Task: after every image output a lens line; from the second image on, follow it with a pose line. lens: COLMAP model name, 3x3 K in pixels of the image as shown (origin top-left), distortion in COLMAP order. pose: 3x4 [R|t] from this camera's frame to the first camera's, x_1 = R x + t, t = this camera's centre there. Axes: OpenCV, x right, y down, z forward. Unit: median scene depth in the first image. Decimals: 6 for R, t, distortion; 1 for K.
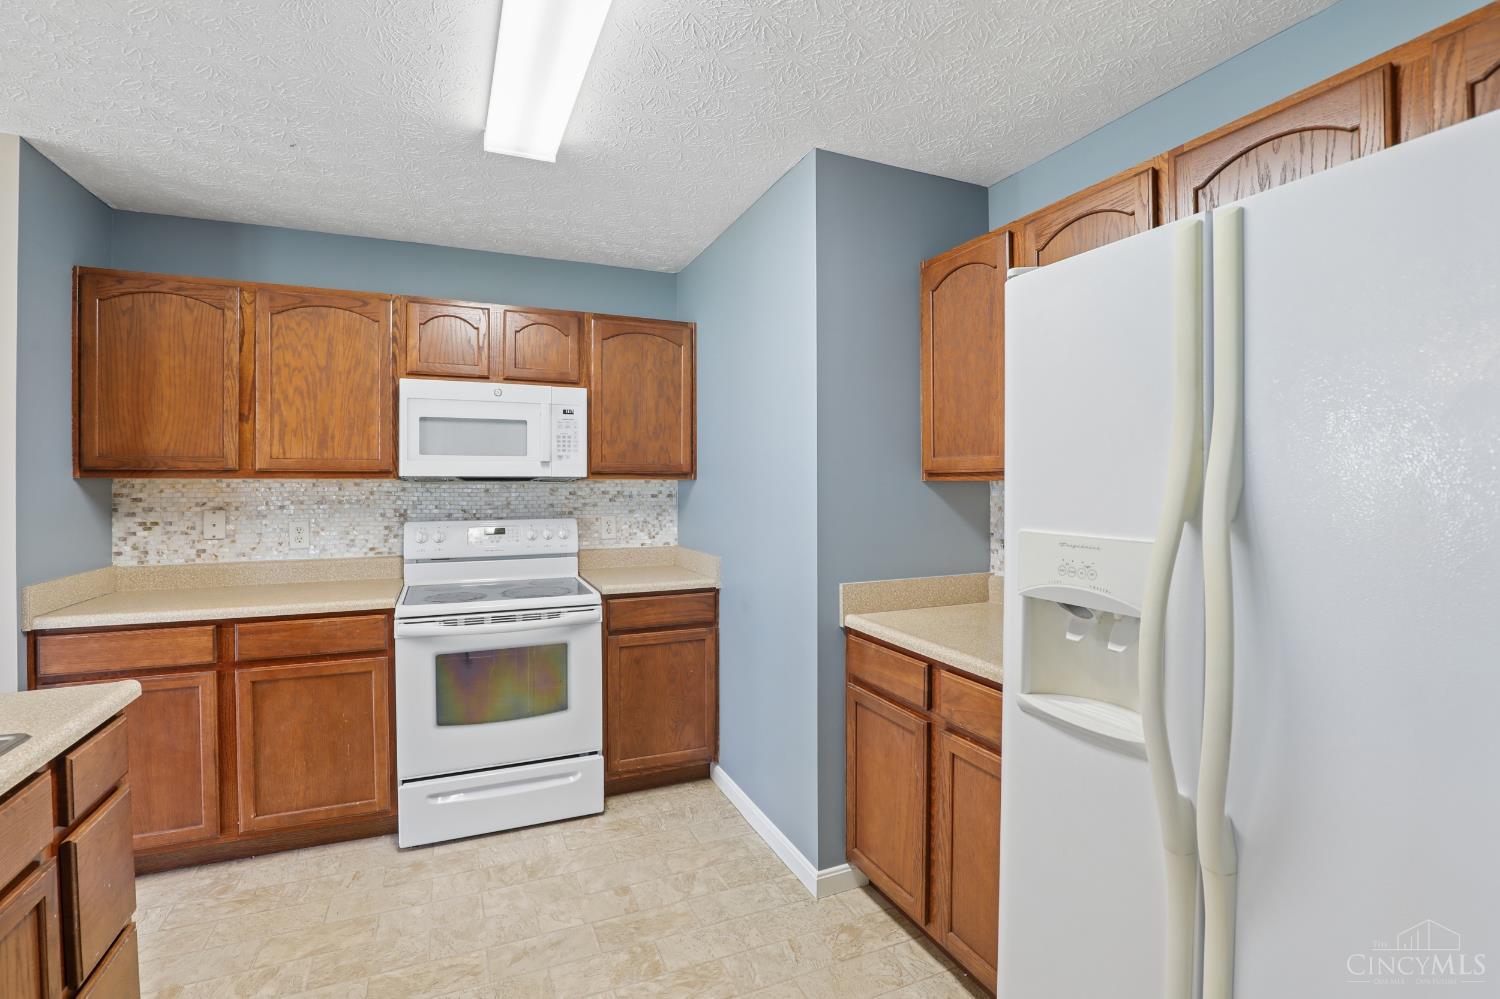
lens RADIAL K [[693.4, 0, 745.2], [0, 693.4, 486.0], [0, 0, 1]] dist [-0.030233, 0.006461]
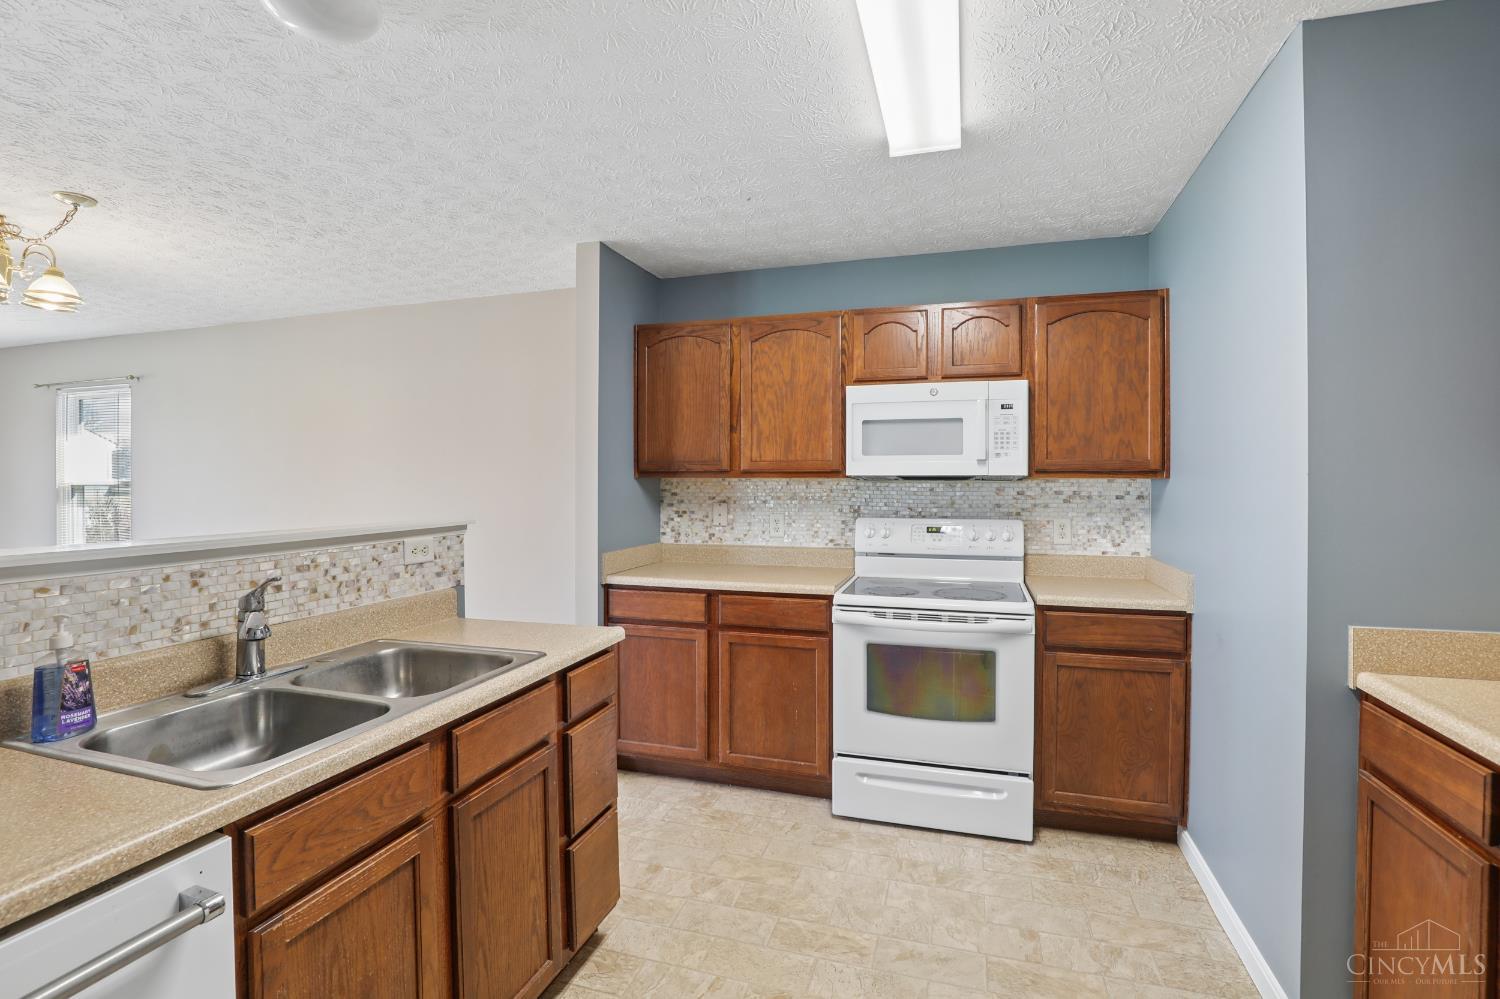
lens RADIAL K [[693.4, 0, 751.9], [0, 693.4, 485.3], [0, 0, 1]] dist [-0.030233, 0.006461]
pose [[0.758385, 0.005265, -0.651786, 0.112557], [-0.005132, 0.999985, 0.002107, -0.000229], [0.651787, 0.001747, 0.758400, 0.072877]]
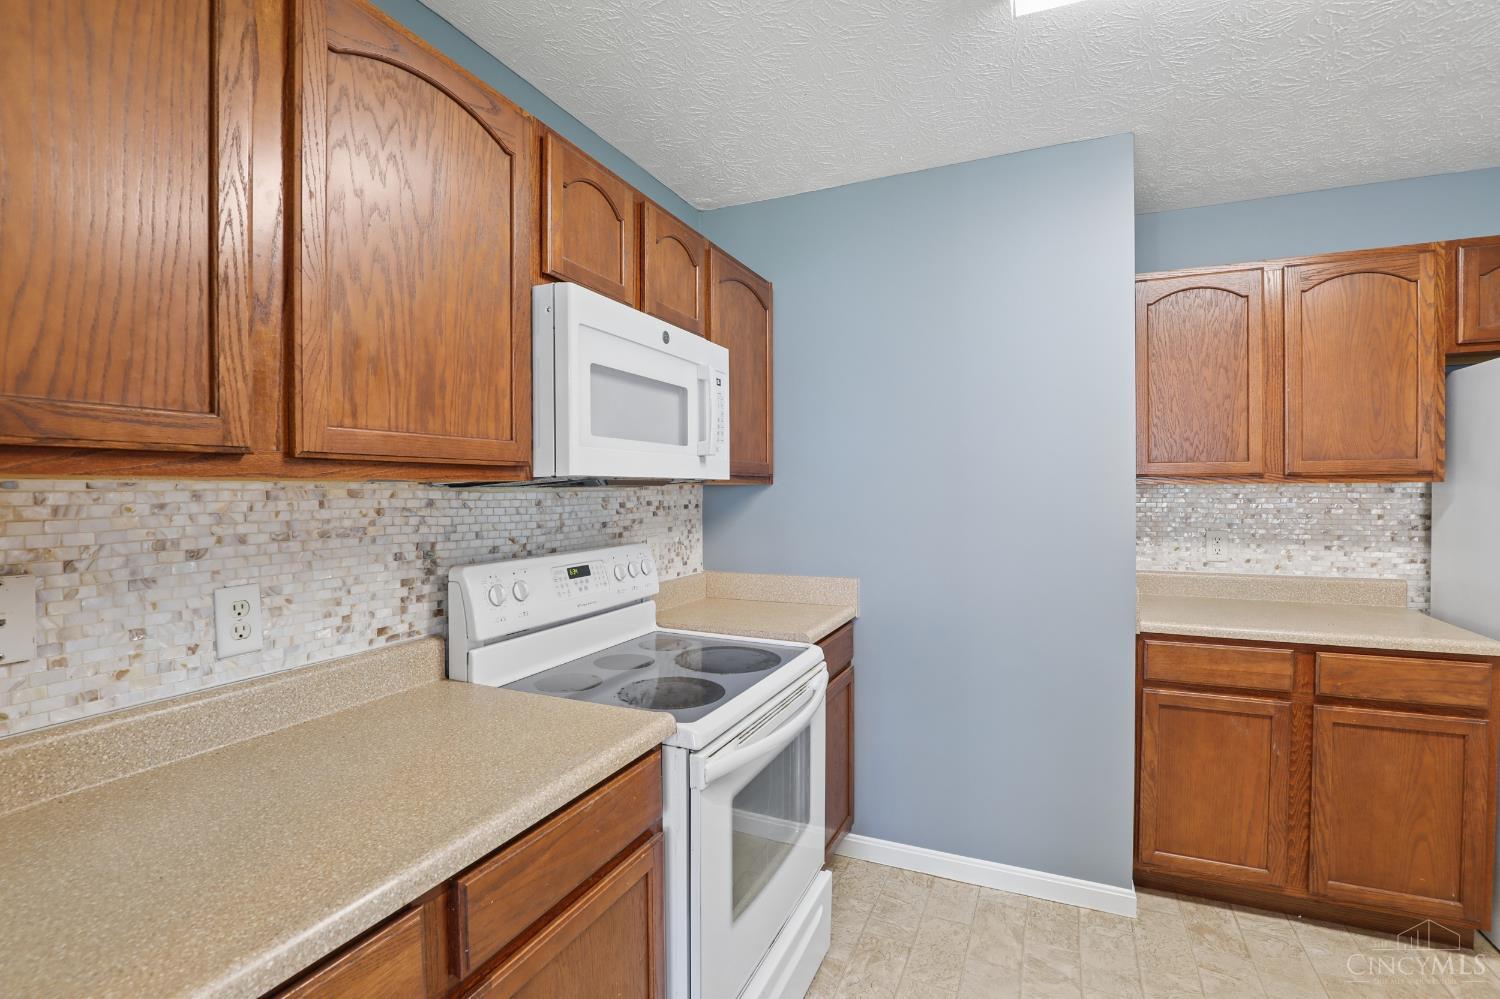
lens RADIAL K [[693.4, 0, 760.2], [0, 693.4, 501.4], [0, 0, 1]] dist [-0.030233, 0.006461]
pose [[0.734551, -0.016105, 0.678363, -0.808428], [0.009308, 0.999863, 0.013658, -0.001193], [-0.678490, -0.003718, 0.734600, 0.577287]]
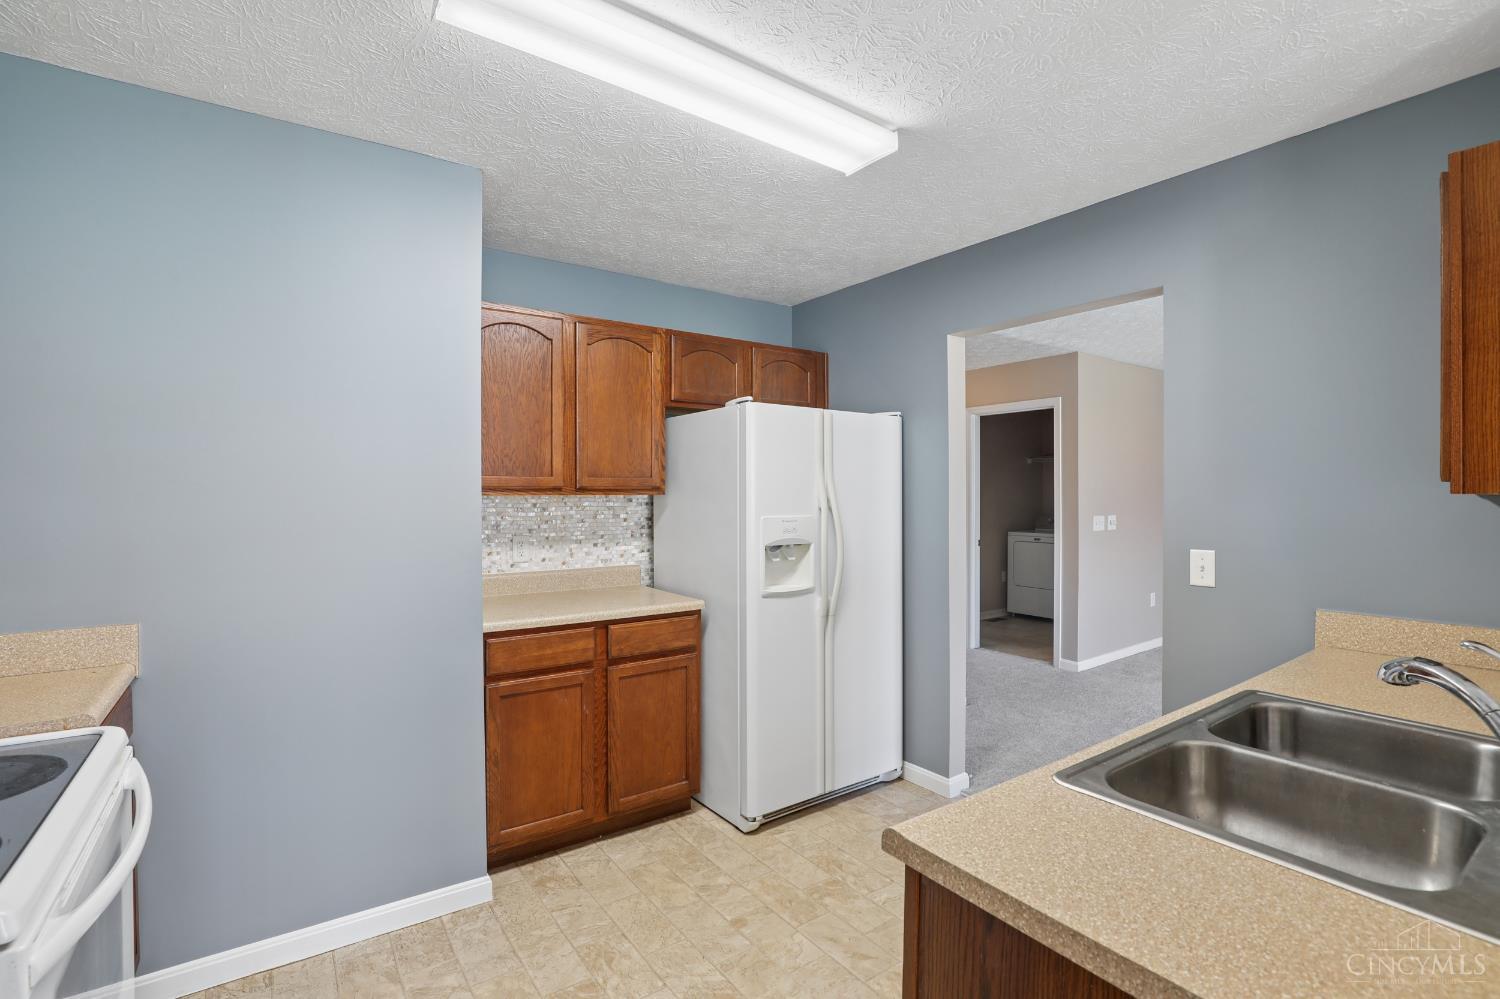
lens RADIAL K [[693.4, 0, 753.4], [0, 693.4, 497.2], [0, 0, 1]] dist [-0.030233, 0.006461]
pose [[-0.209222, -0.003266, 0.977863, -0.862061], [0.008063, 0.999955, 0.005065, -0.006197], [-0.977835, 0.008945, -0.209186, 0.723188]]
